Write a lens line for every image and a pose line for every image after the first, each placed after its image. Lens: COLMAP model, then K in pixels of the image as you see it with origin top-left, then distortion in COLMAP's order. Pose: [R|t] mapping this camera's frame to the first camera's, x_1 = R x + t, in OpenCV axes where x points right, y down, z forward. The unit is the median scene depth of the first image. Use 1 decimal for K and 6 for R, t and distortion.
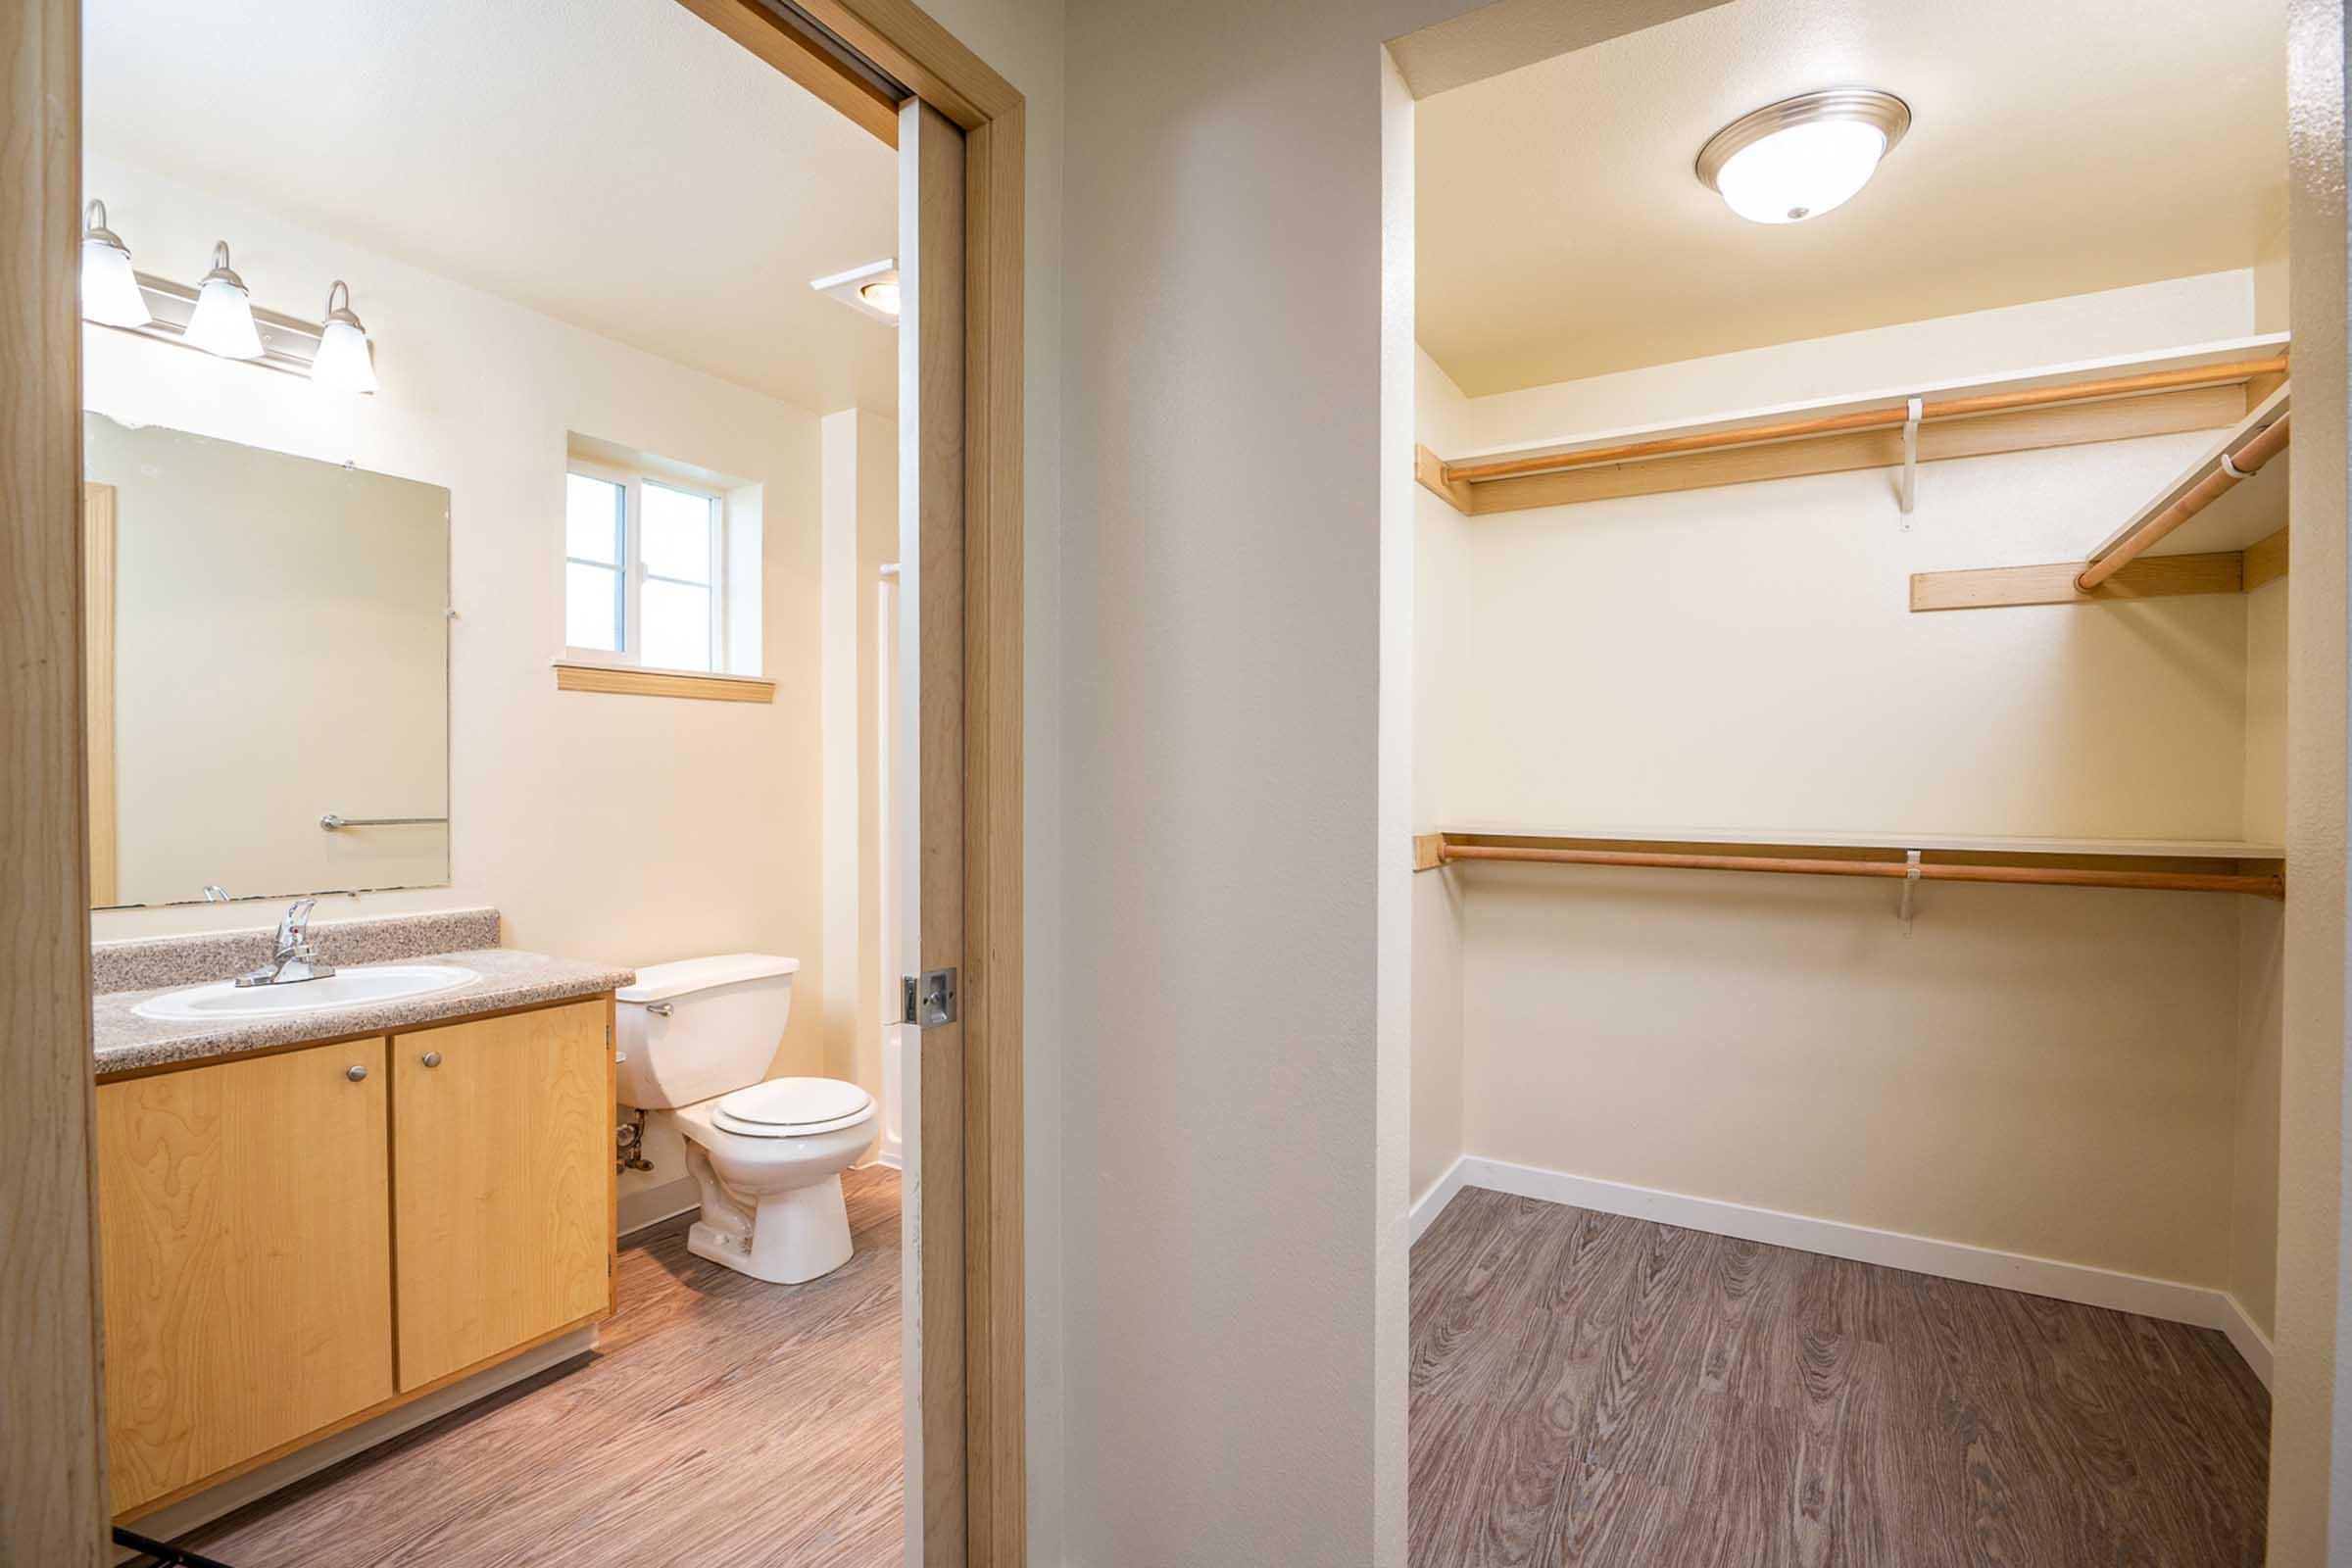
lens RADIAL K [[1087.1, 0, 1176.3], [0, 1087.1, 795.4], [0, 0, 1]] dist [-0.023203, -0.001018]
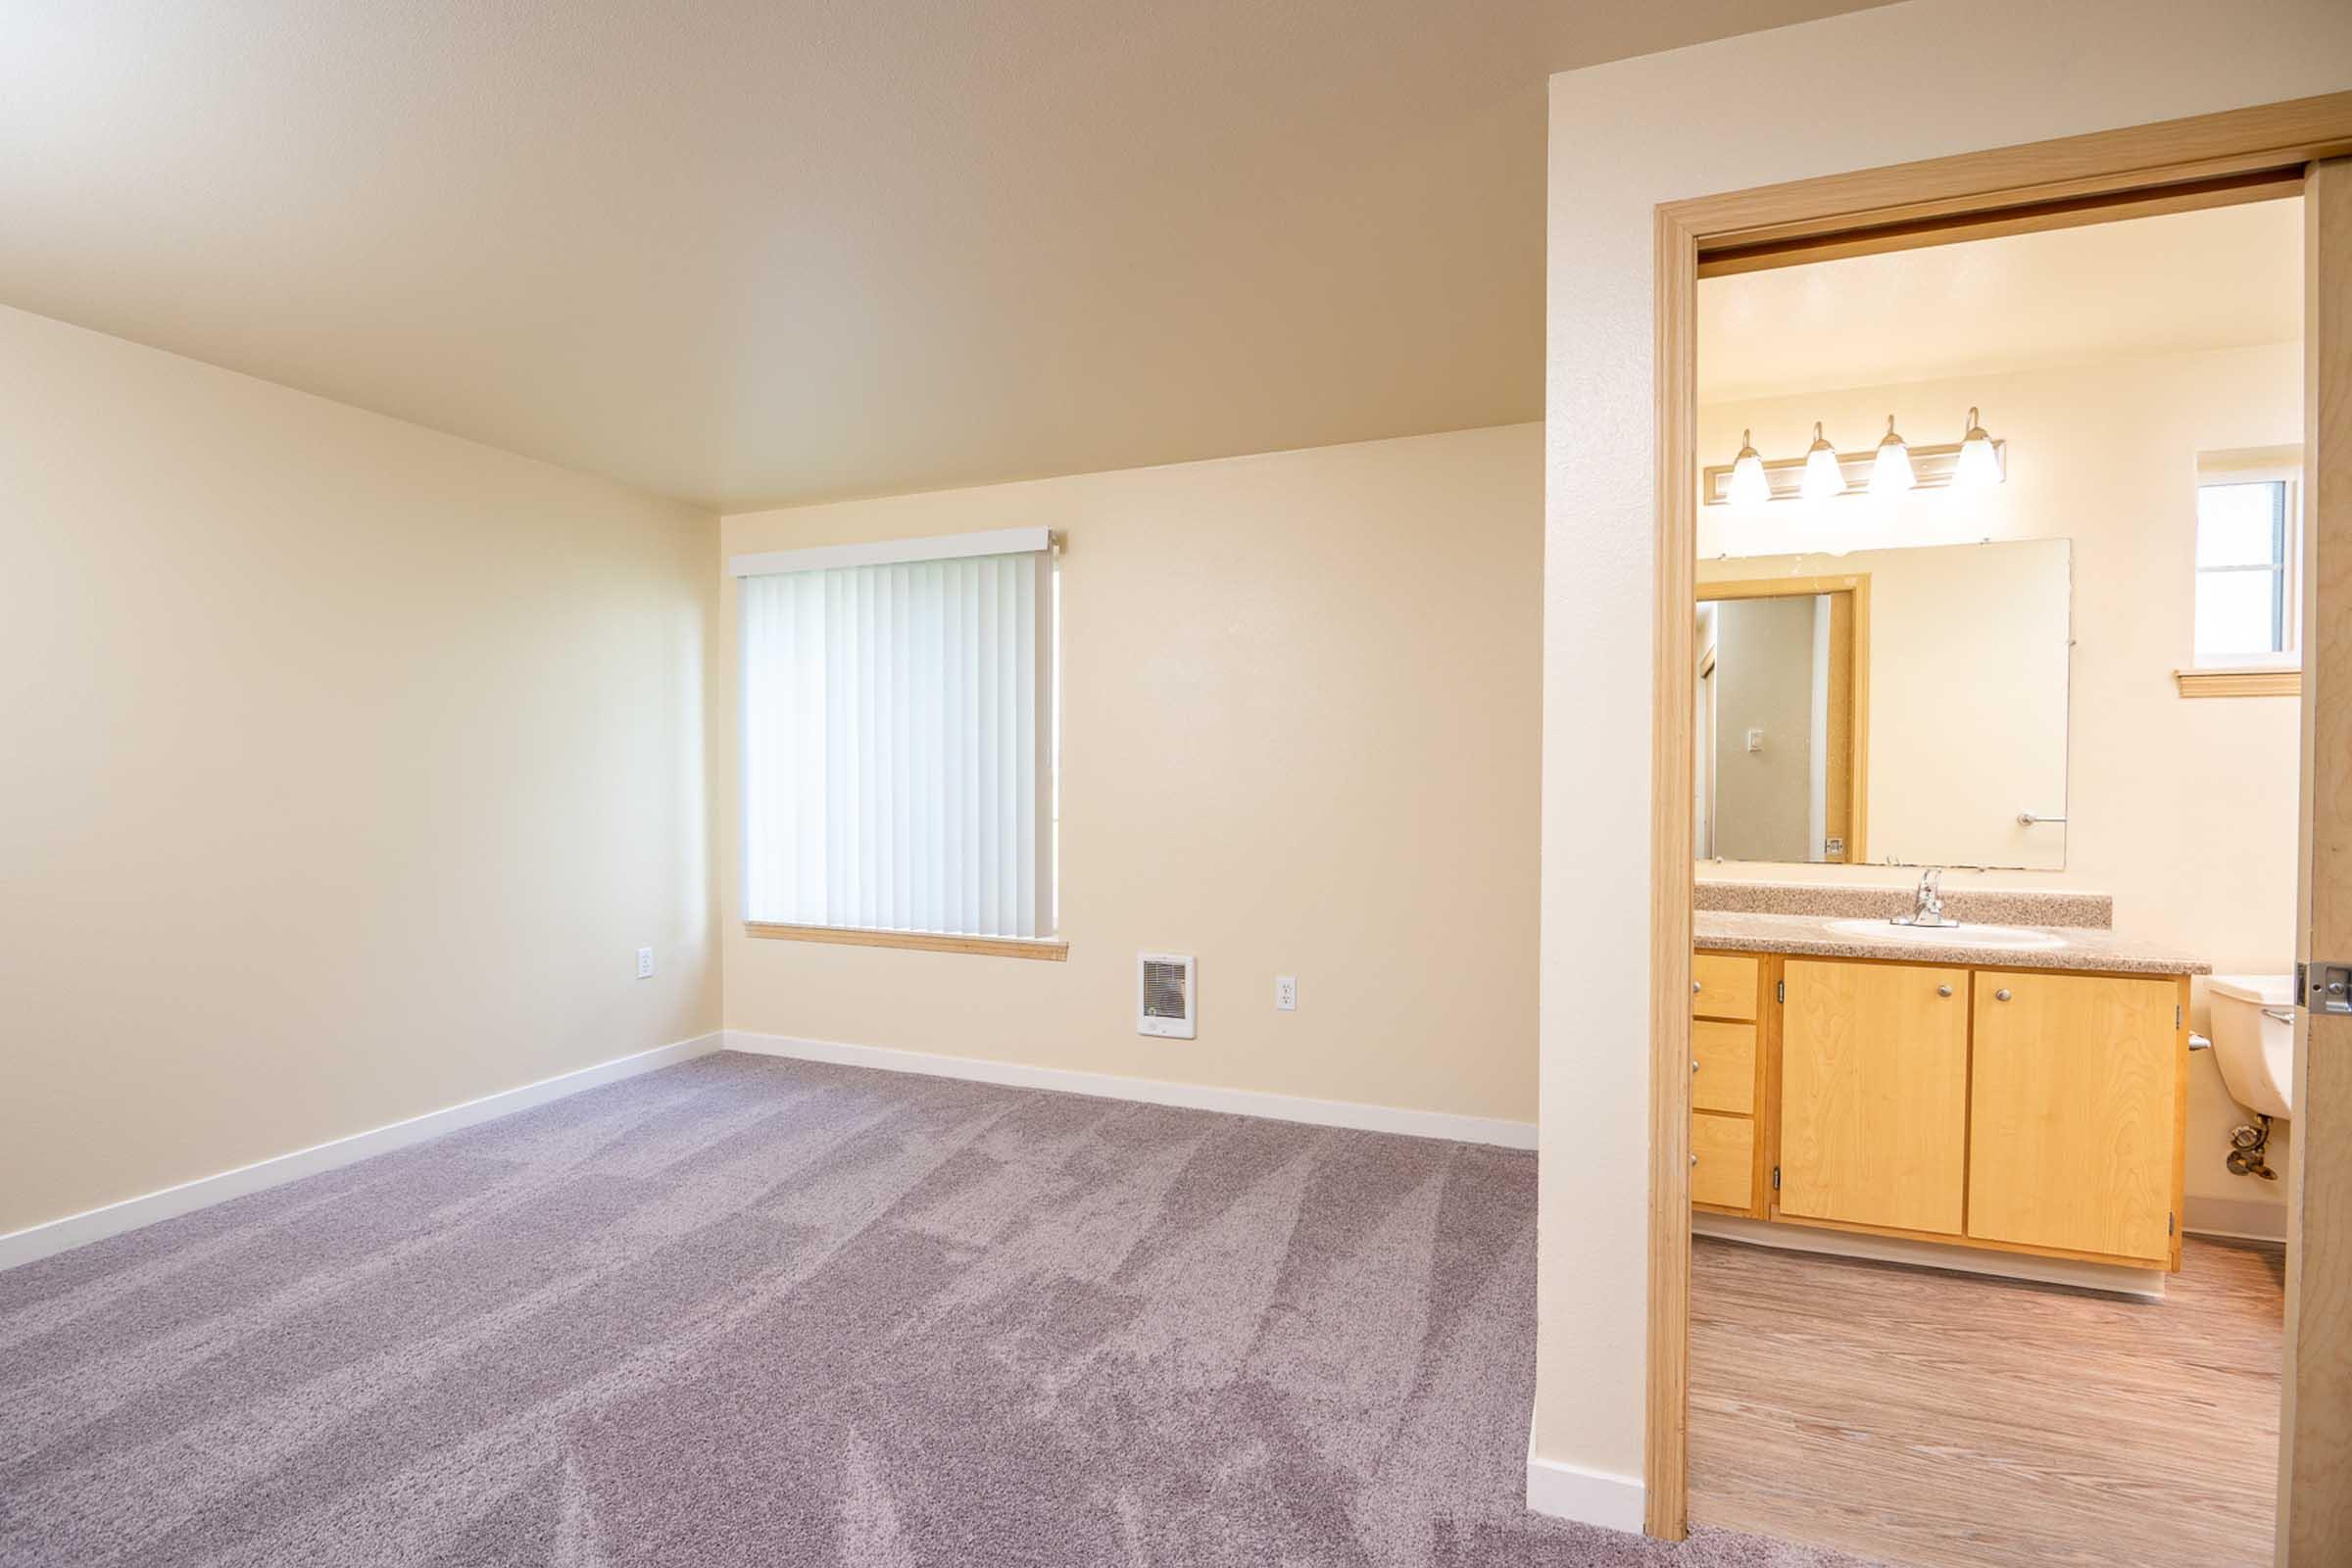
lens RADIAL K [[1087.1, 0, 1182.4], [0, 1087.1, 792.6], [0, 0, 1]] dist [-0.023203, -0.001018]
pose [[0.157785, 0.011591, -0.987405, 0.408402], [-0.015751, 0.999833, 0.009220, 0.001382], [0.987348, 0.014098, 0.157942, -0.189503]]
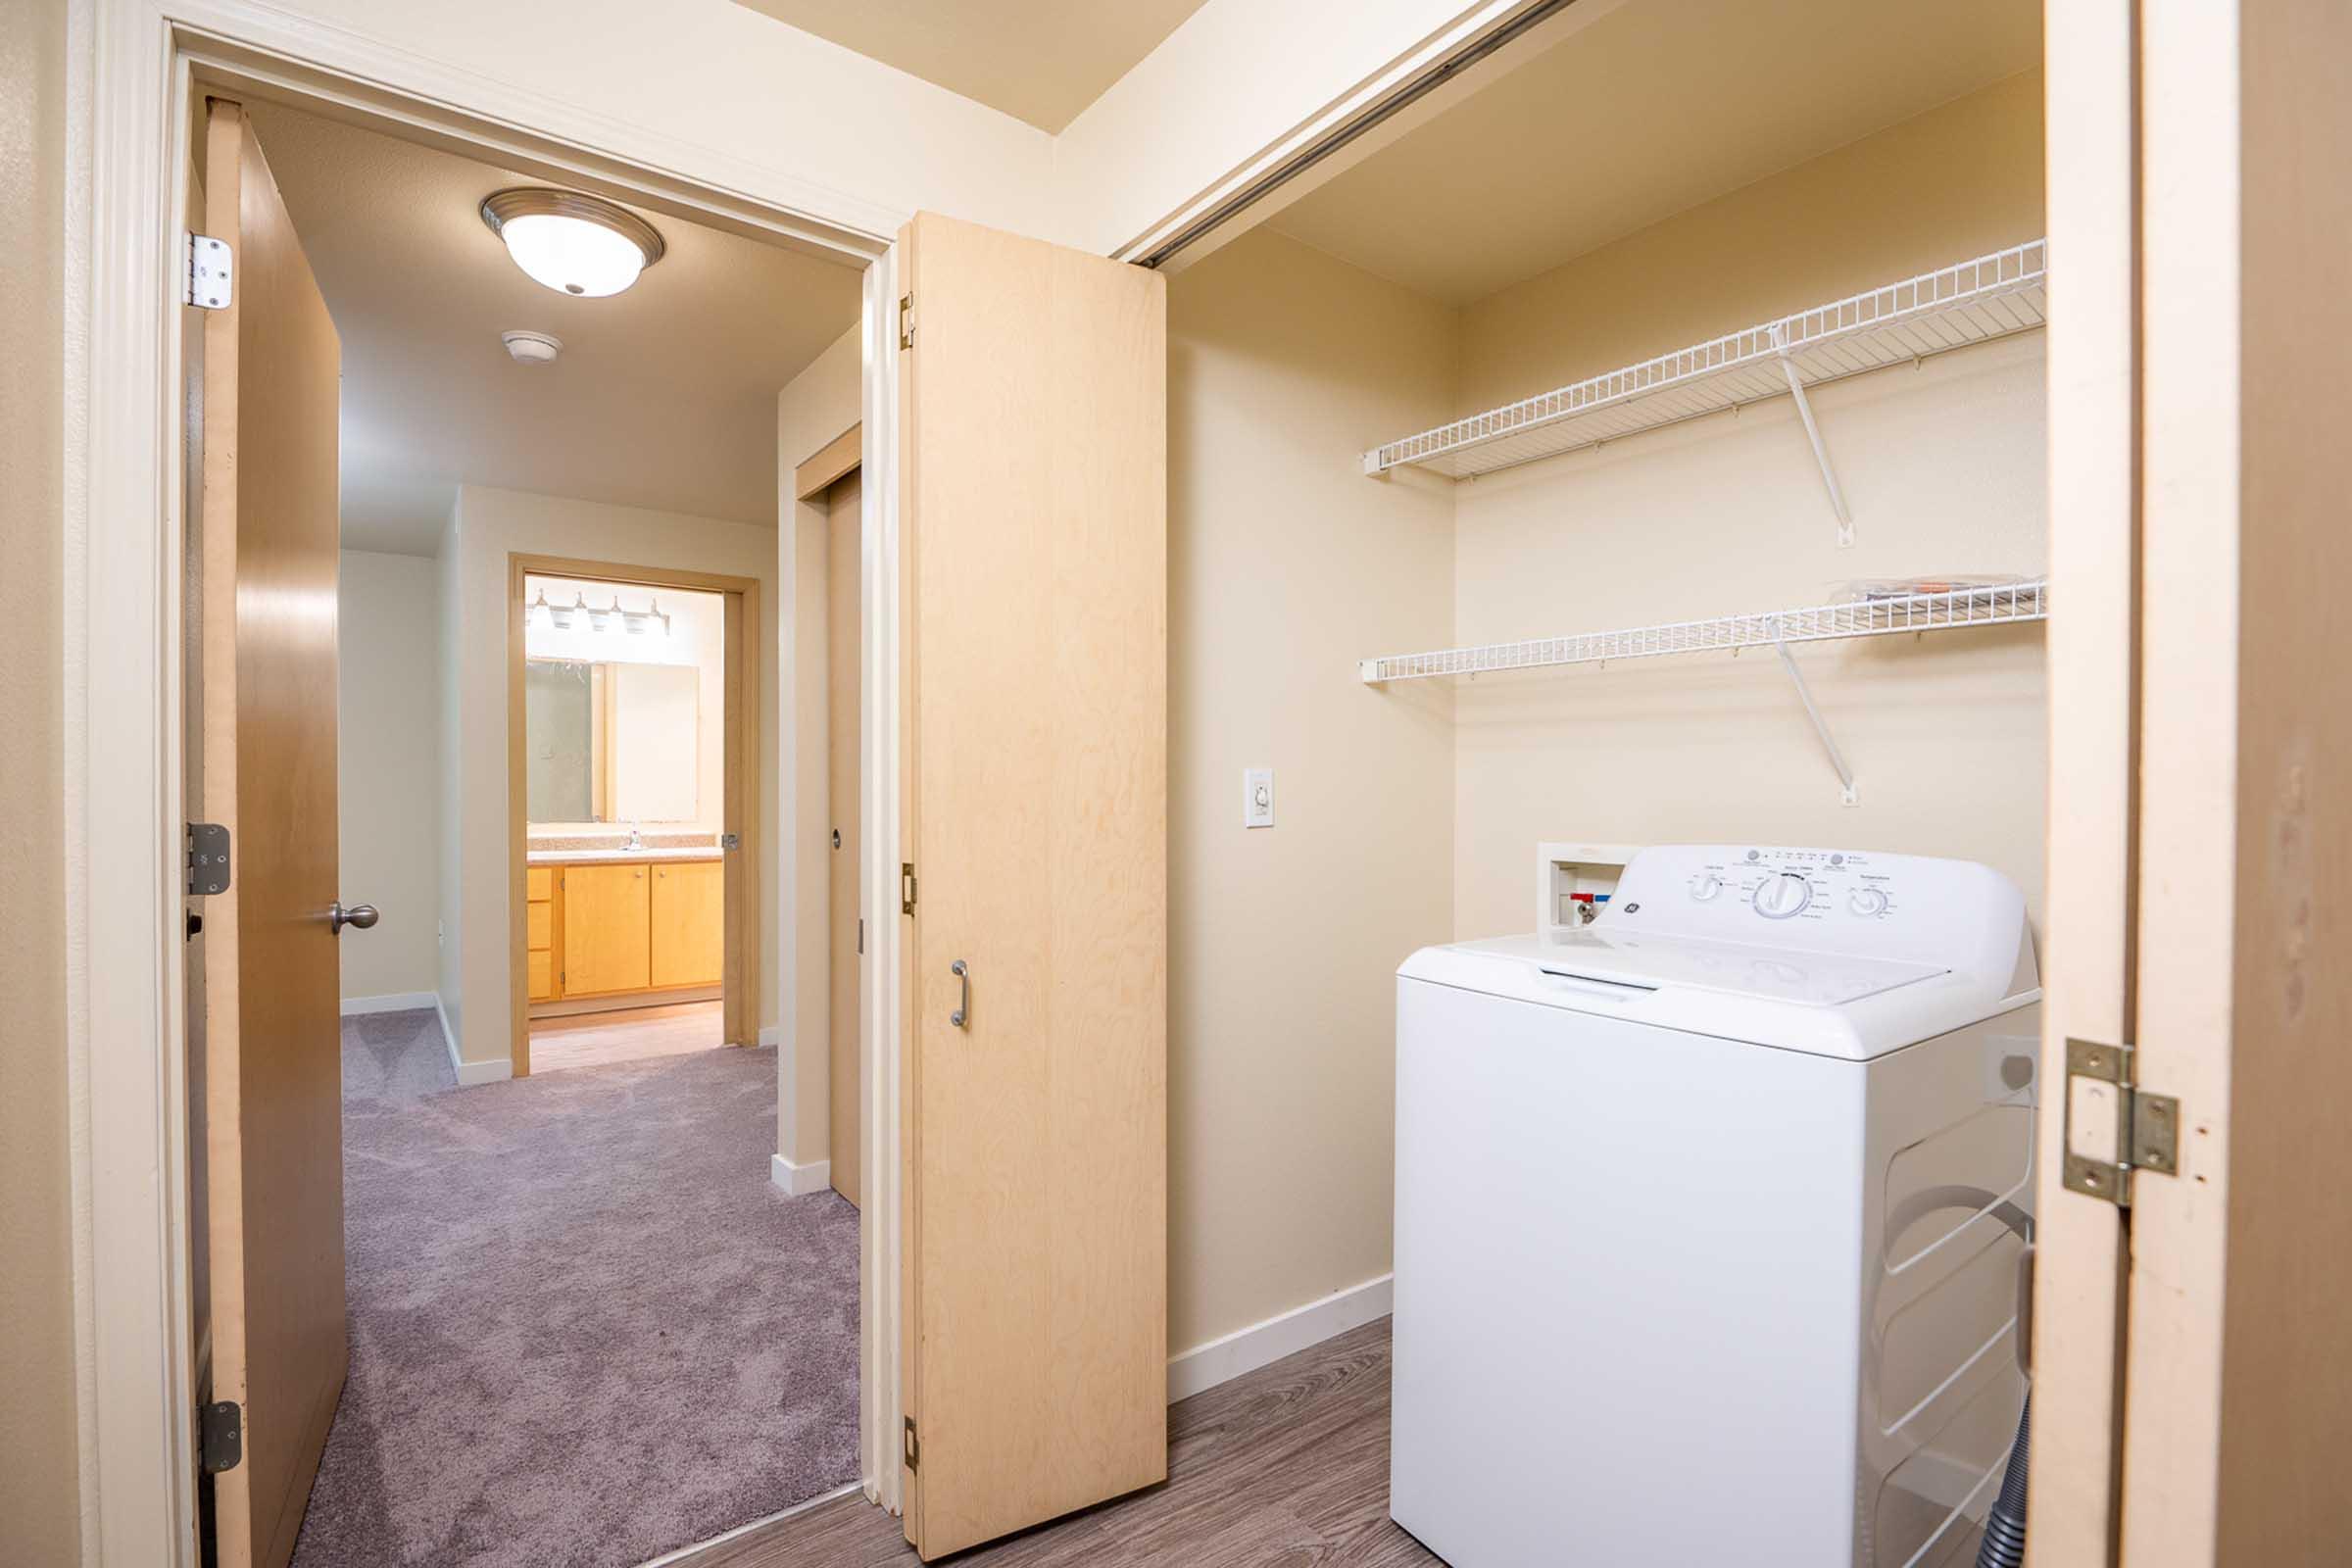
lens RADIAL K [[1087.1, 0, 1177.5], [0, 1087.1, 795.7], [0, 0, 1]] dist [-0.023203, -0.001018]
pose [[0.924107, -0.005071, -0.382099, 1.620562], [0.002118, 0.999965, -0.008148, 0.053303], [0.382127, 0.006720, 0.924085, -1.118475]]
